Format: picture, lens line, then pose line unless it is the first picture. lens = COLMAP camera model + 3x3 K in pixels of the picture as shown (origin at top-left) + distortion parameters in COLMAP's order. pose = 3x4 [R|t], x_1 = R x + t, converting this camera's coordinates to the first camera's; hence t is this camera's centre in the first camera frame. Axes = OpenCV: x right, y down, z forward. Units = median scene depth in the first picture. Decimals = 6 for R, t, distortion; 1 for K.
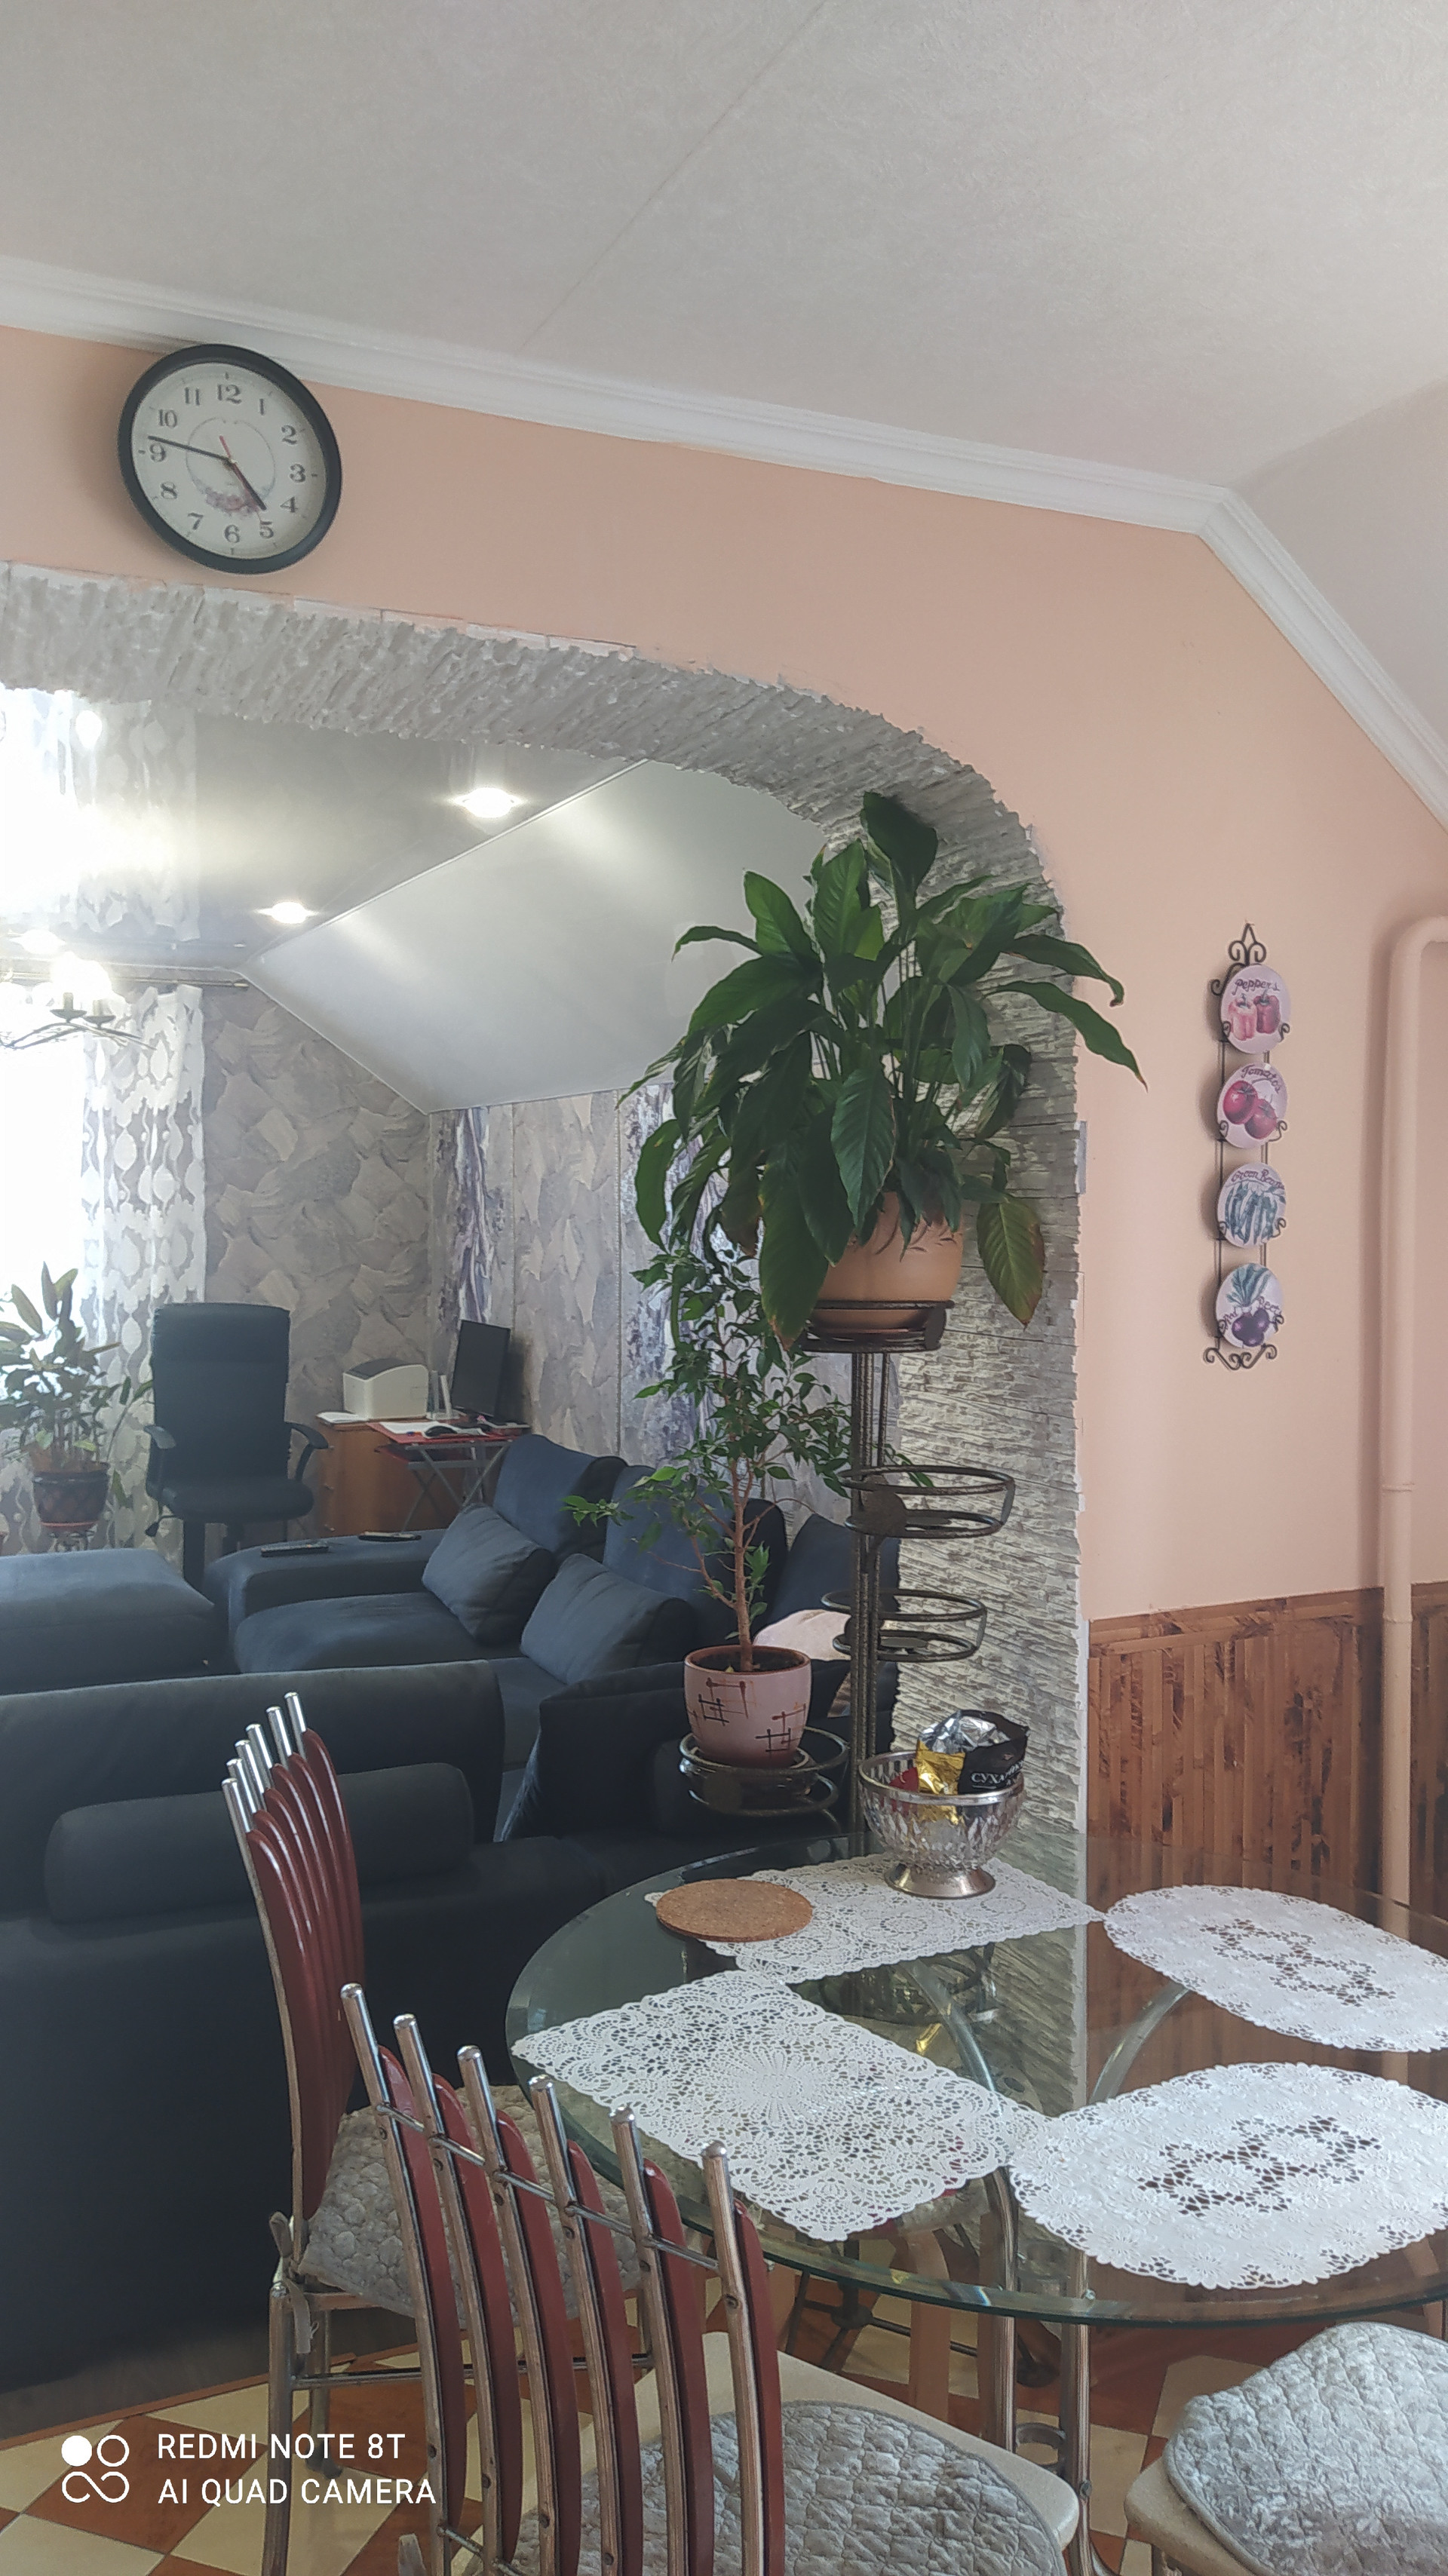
lens RADIAL K [[1915.2, 0, 724.0], [0, 1915.2, 1288.0], [0, 0, 1]] dist [0.078087, -0.135202]
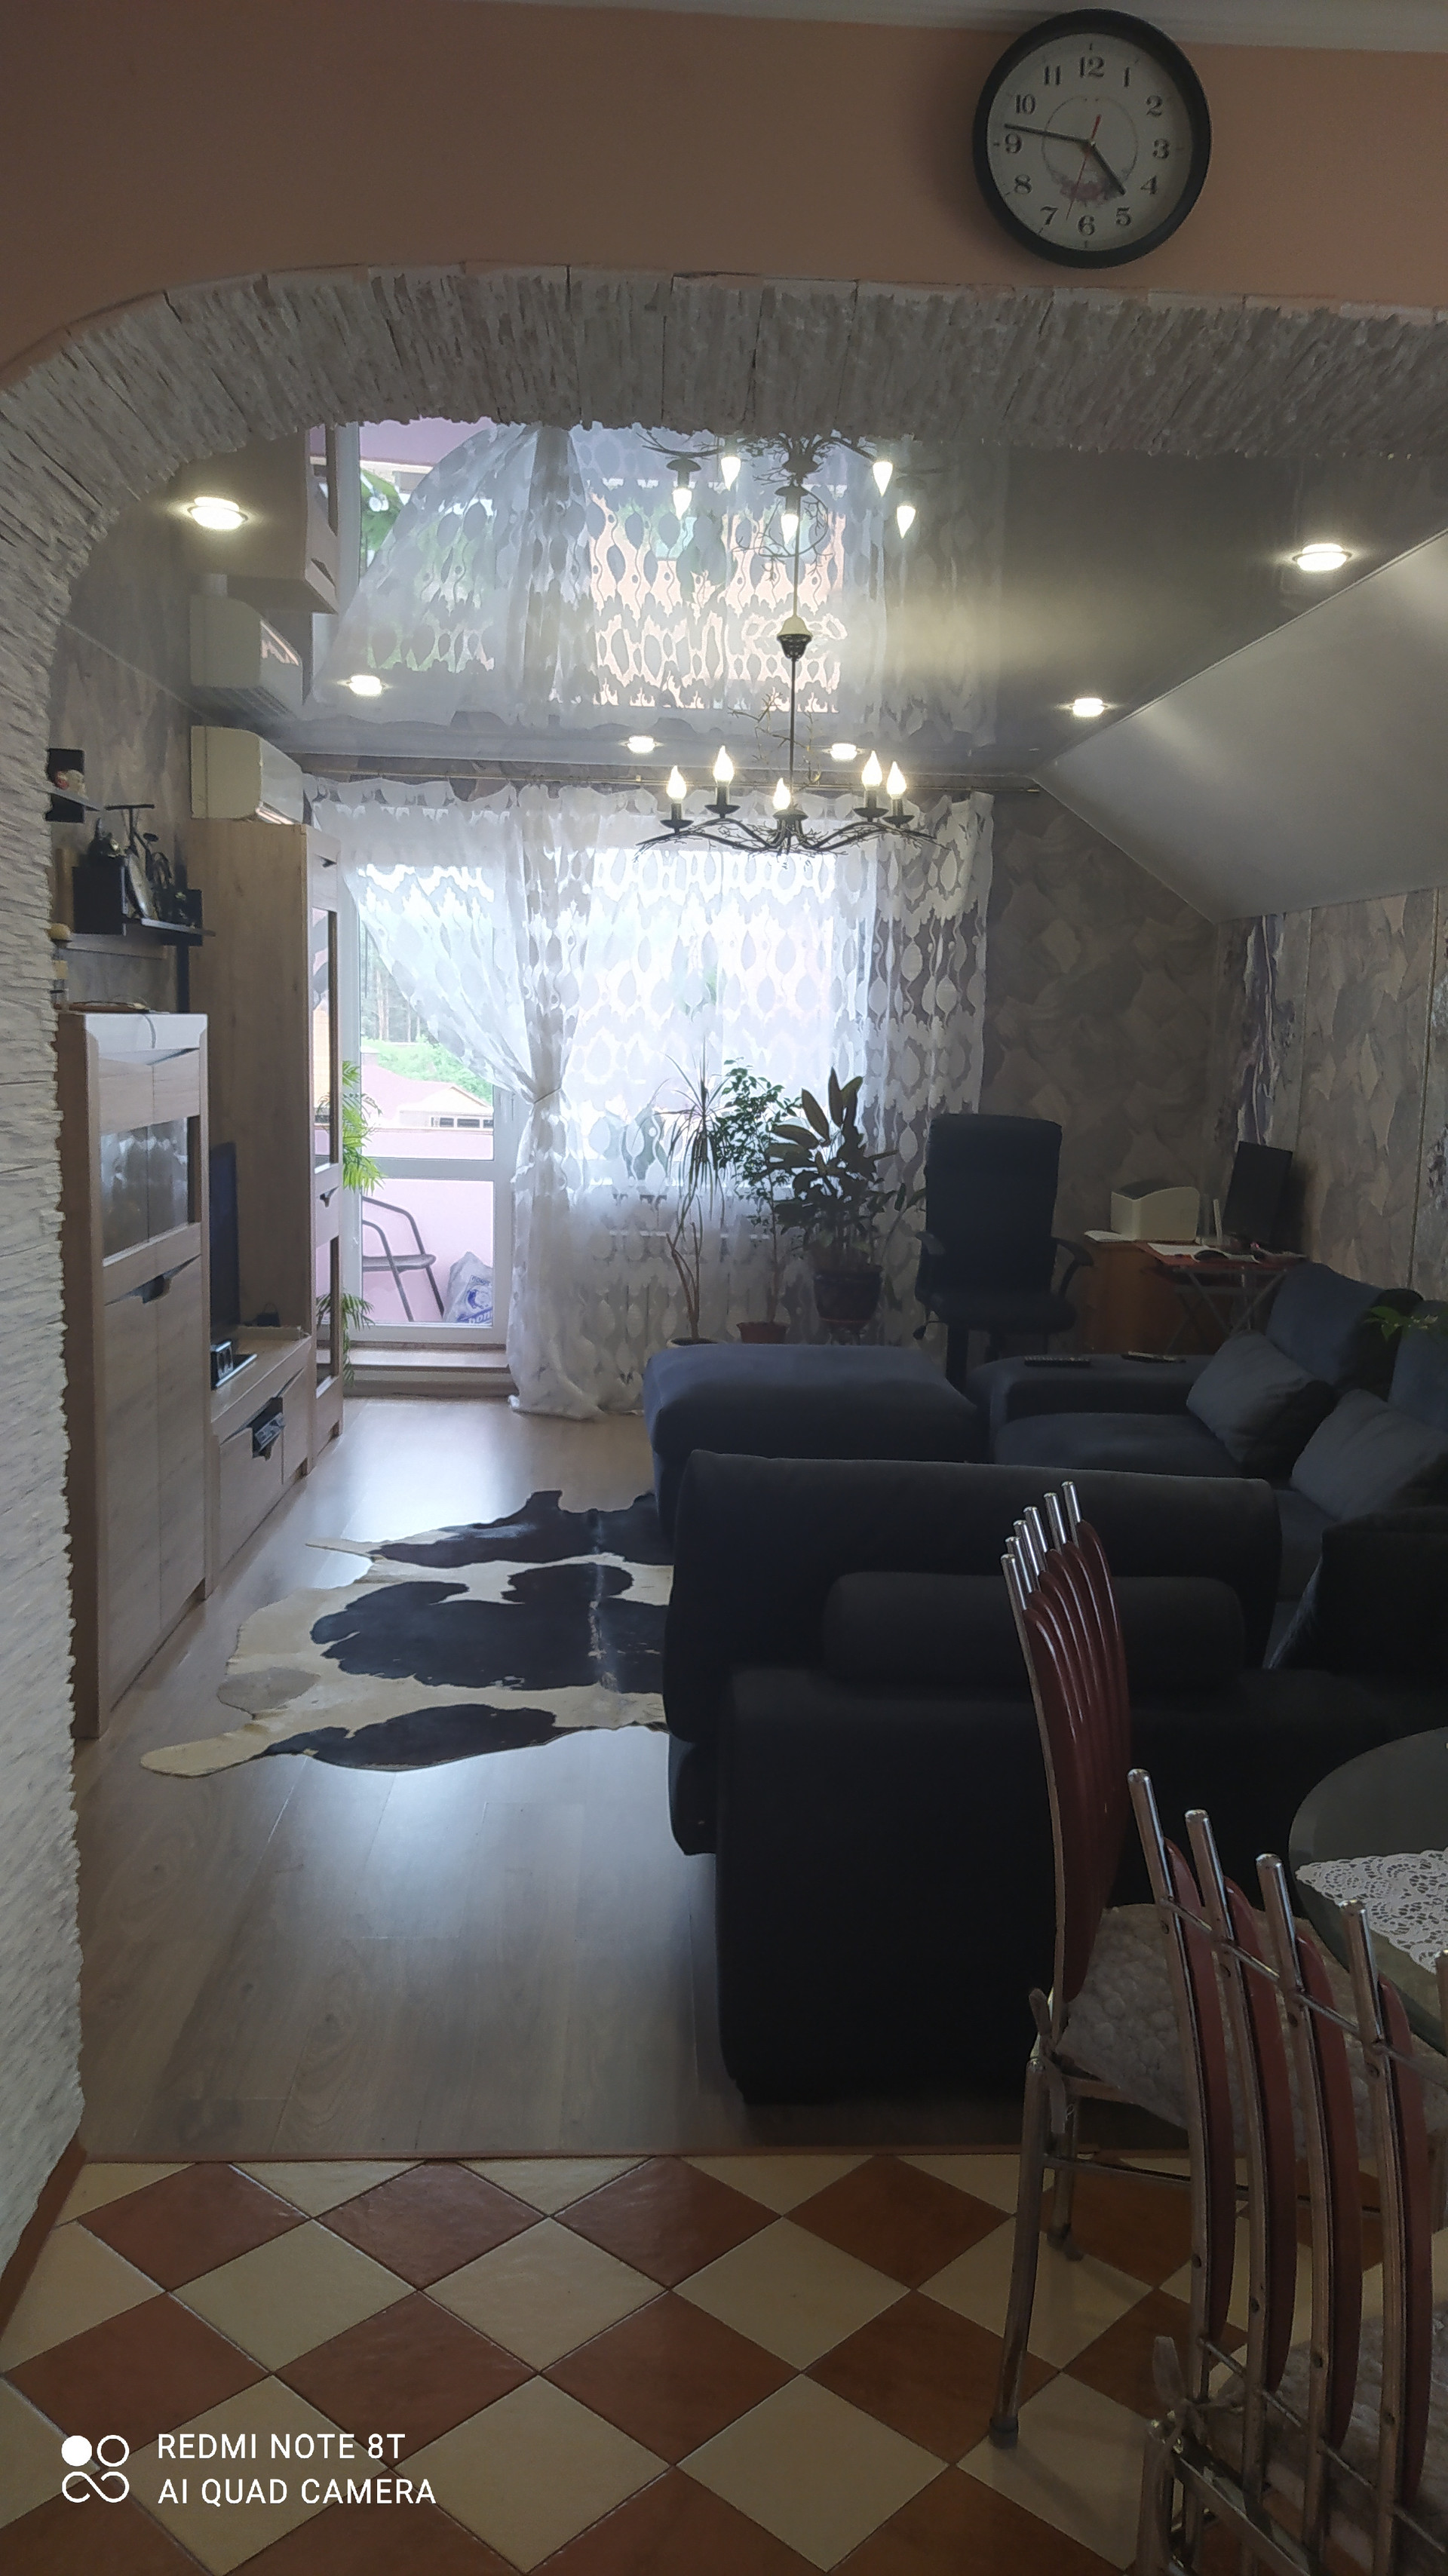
lens RADIAL K [[1919.9, 0, 728.4], [0, 1919.9, 1274.9], [0, 0, 1]] dist [0.088740, -0.173826]
pose [[0.924890, 0.067752, -0.374151, -0.024387], [-0.037736, 0.995495, 0.086985, 0.026156], [0.378358, -0.066333, 0.923279, 0.037493]]
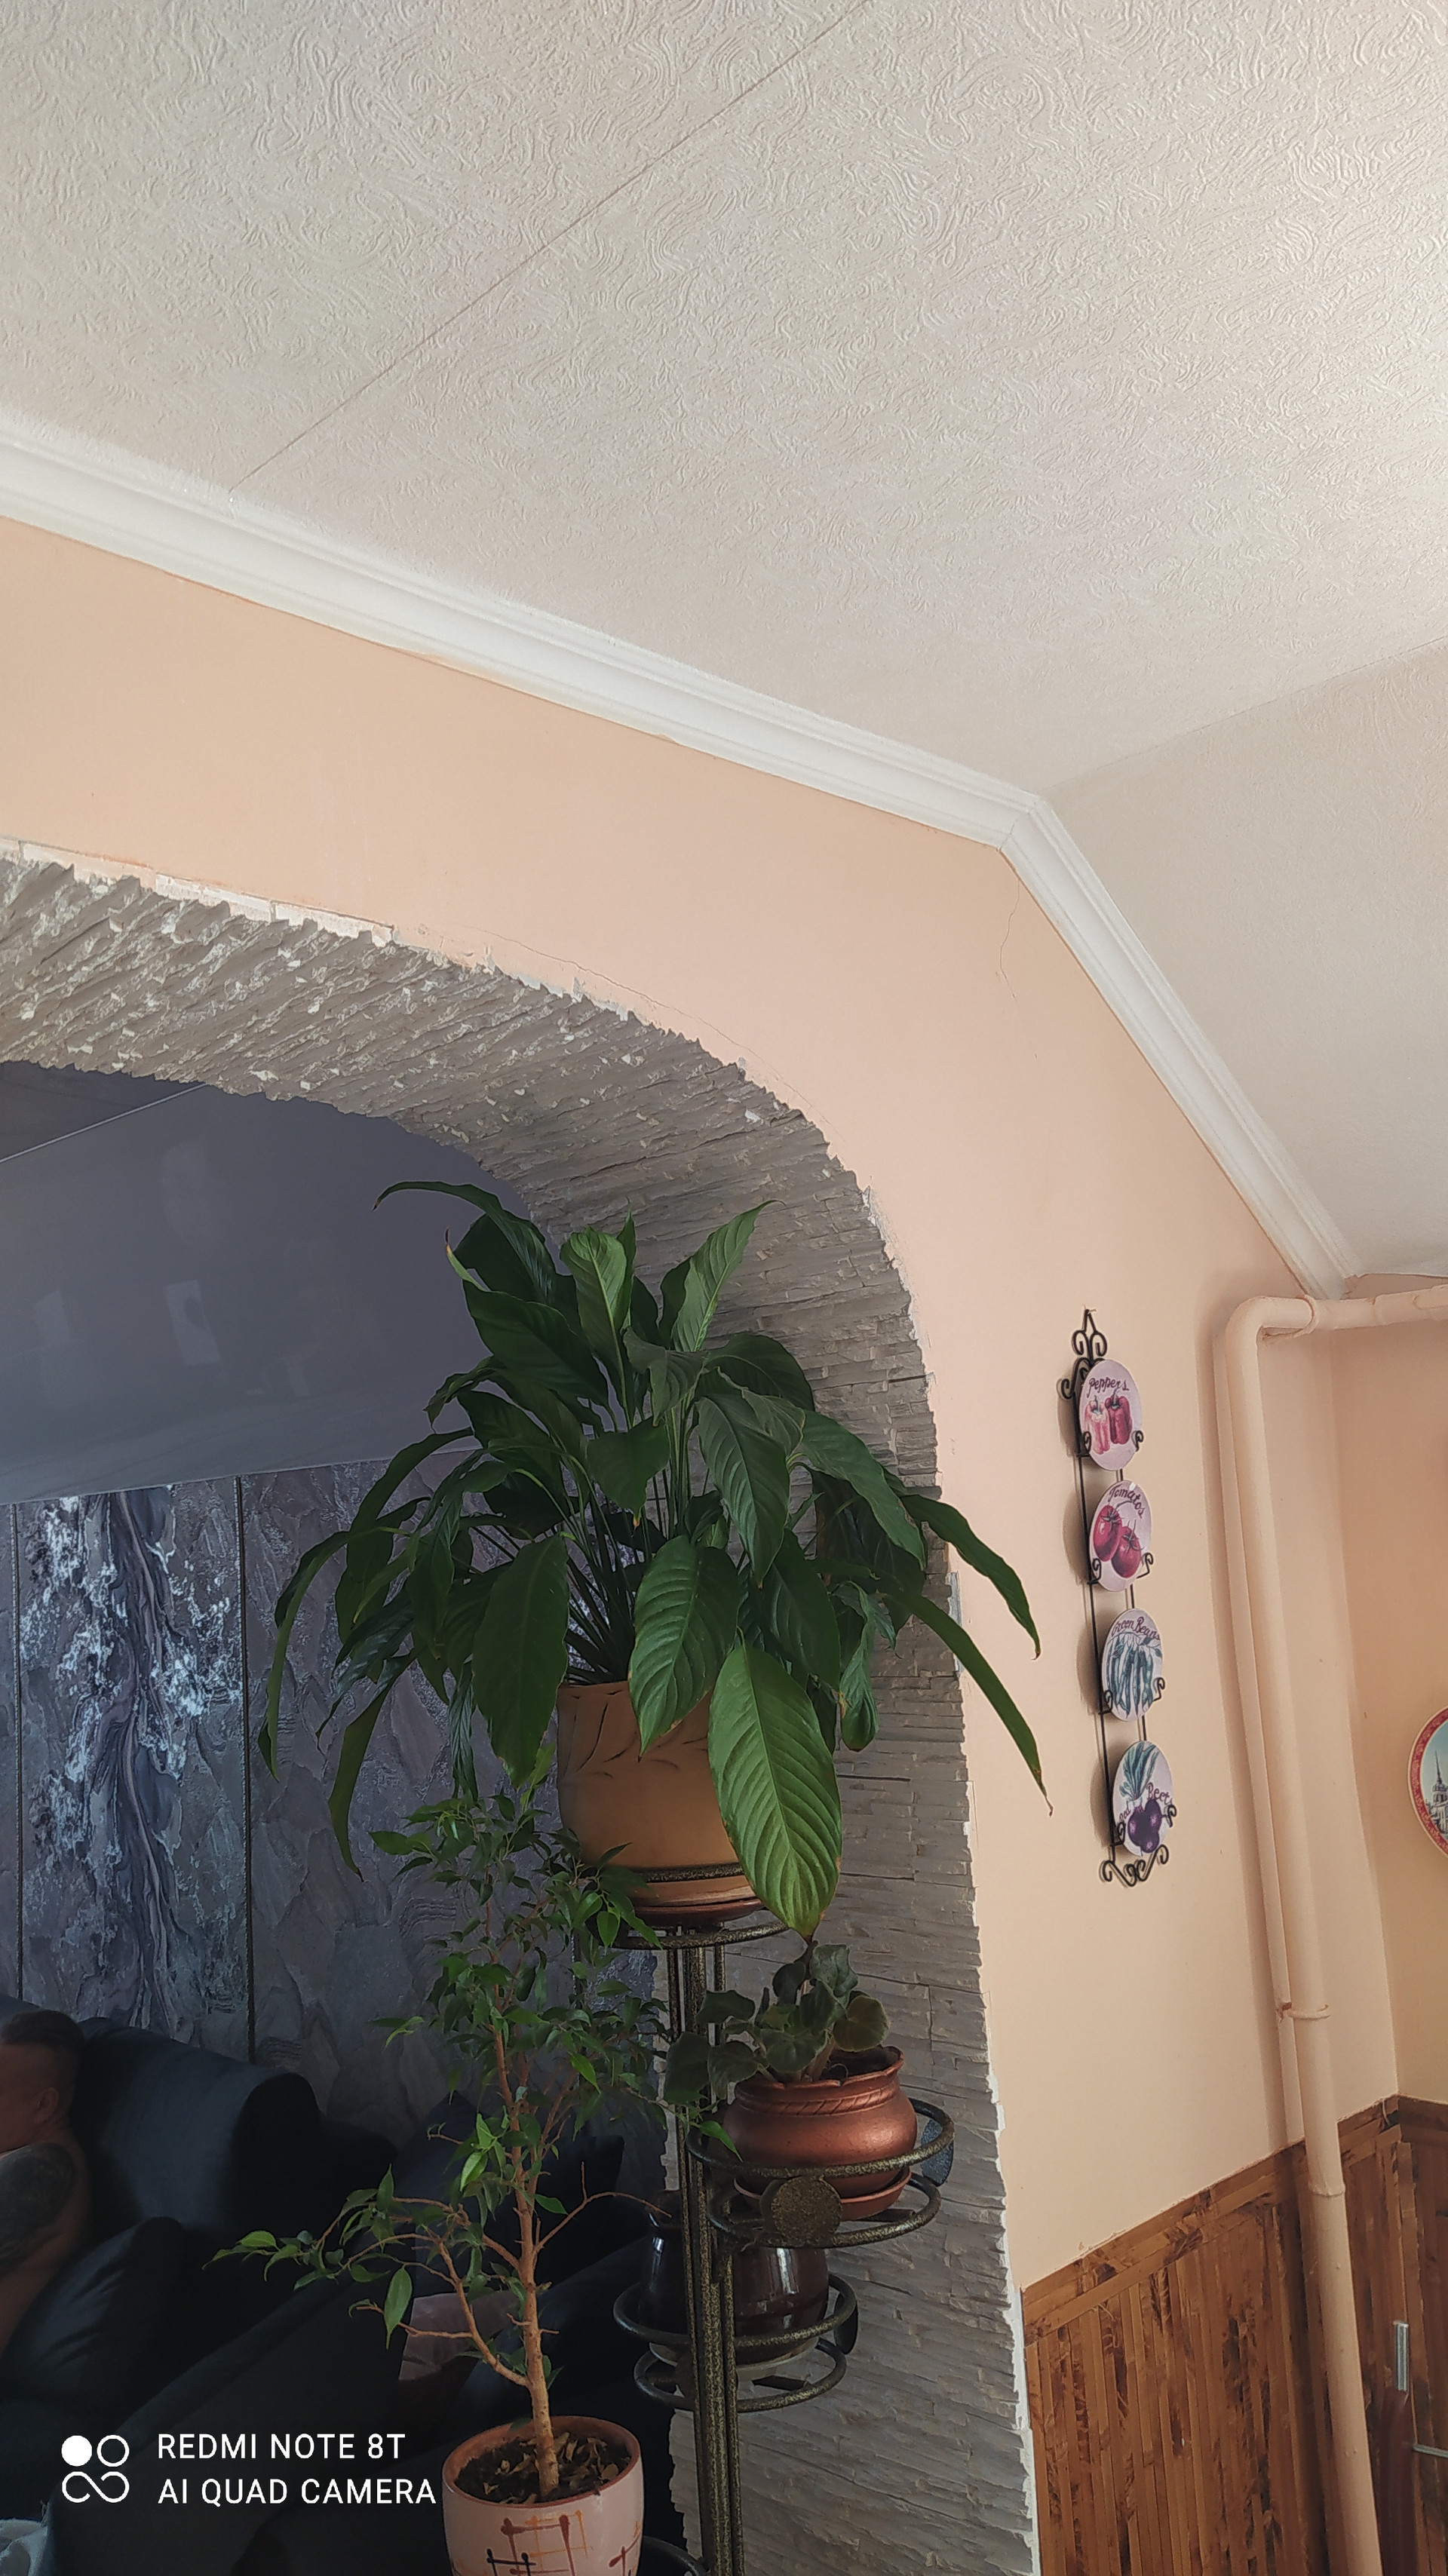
lens RADIAL K [[1915.2, 0, 724.0], [0, 1915.2, 1288.0], [0, 0, 1]] dist [0.078087, -0.135202]
pose [[0.936030, -0.013006, 0.351681, -0.148640], [0.078623, 0.981787, -0.172952, -0.069279], [-0.343026, 0.189538, 0.920005, 0.305773]]
